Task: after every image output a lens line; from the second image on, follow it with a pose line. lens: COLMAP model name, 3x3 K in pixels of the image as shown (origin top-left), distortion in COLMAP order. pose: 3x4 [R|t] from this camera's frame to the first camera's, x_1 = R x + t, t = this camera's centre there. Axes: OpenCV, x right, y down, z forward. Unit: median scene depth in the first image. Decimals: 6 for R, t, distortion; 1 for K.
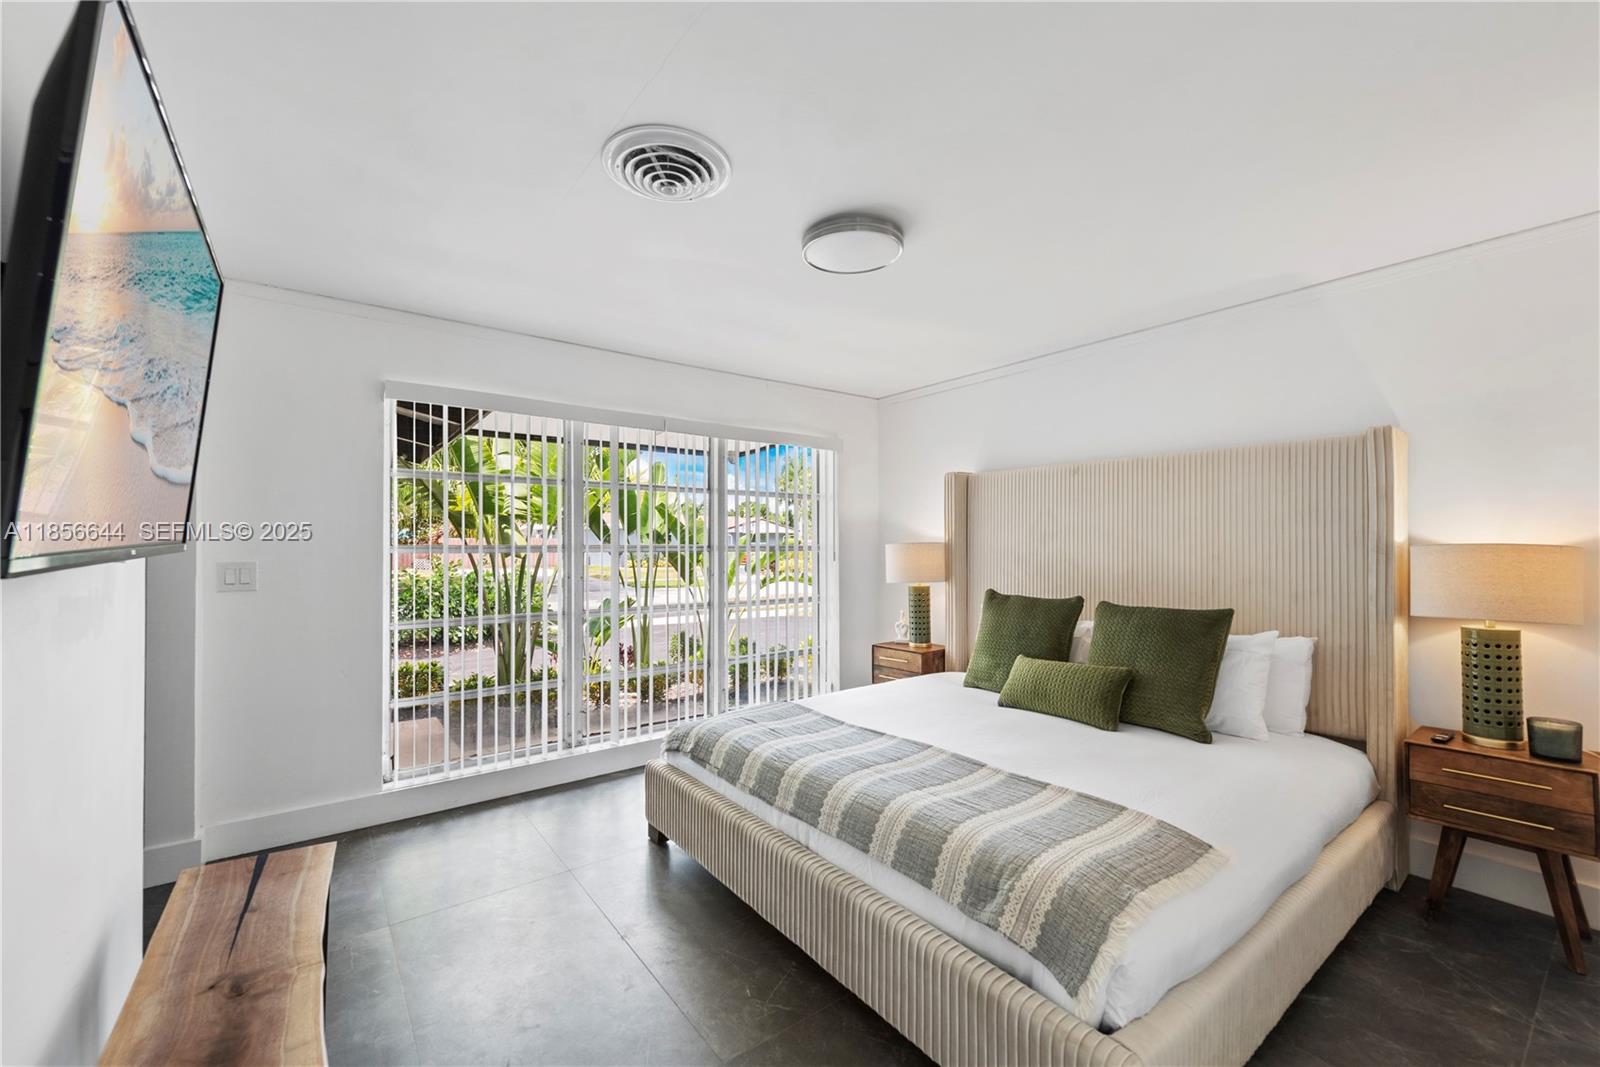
lens RADIAL K [[661.0, 0, 800.0], [0, 661.0, 533.5], [0, 0, 1]] dist [0.069776, 0.000066]
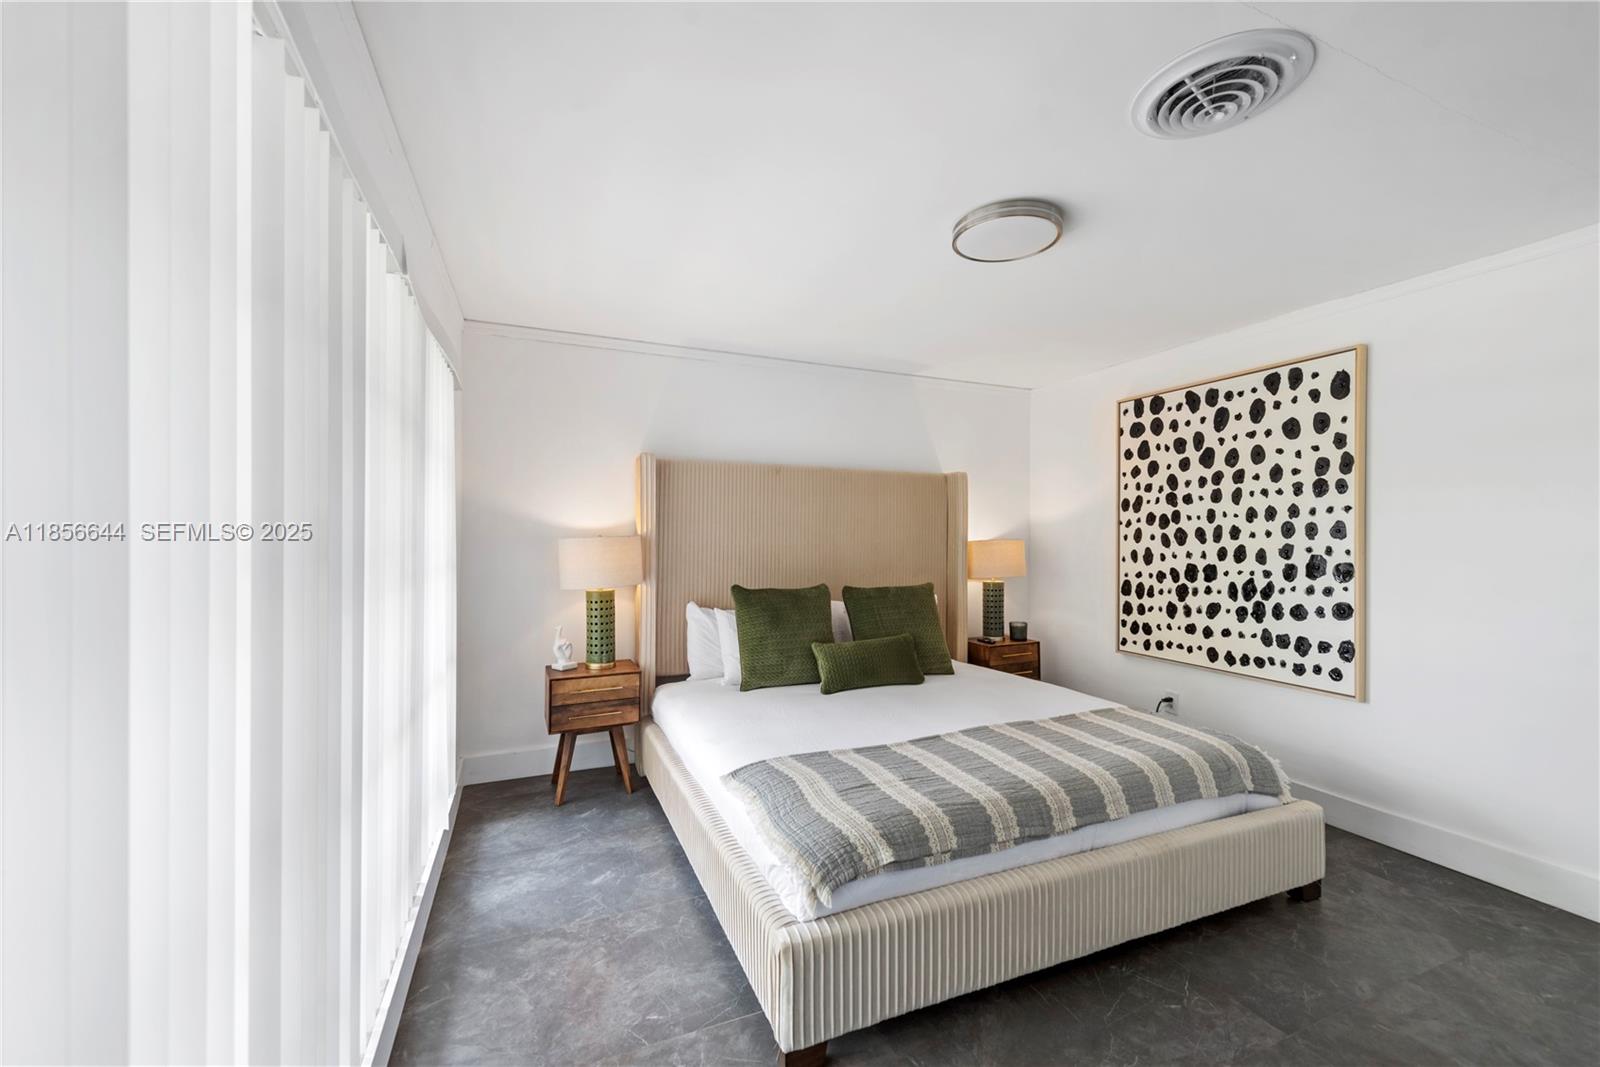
lens RADIAL K [[632.2, 0, 800.0], [0, 632.2, 533.5], [0, 0, 1]] dist [0.001419, 0.000113]
pose [[0.264462, 0.000122, 0.964396, -0.769439], [-0.016685, 0.999851, 0.004449, 0.005442], [-0.964252, -0.017268, 0.264425, 0.904871]]
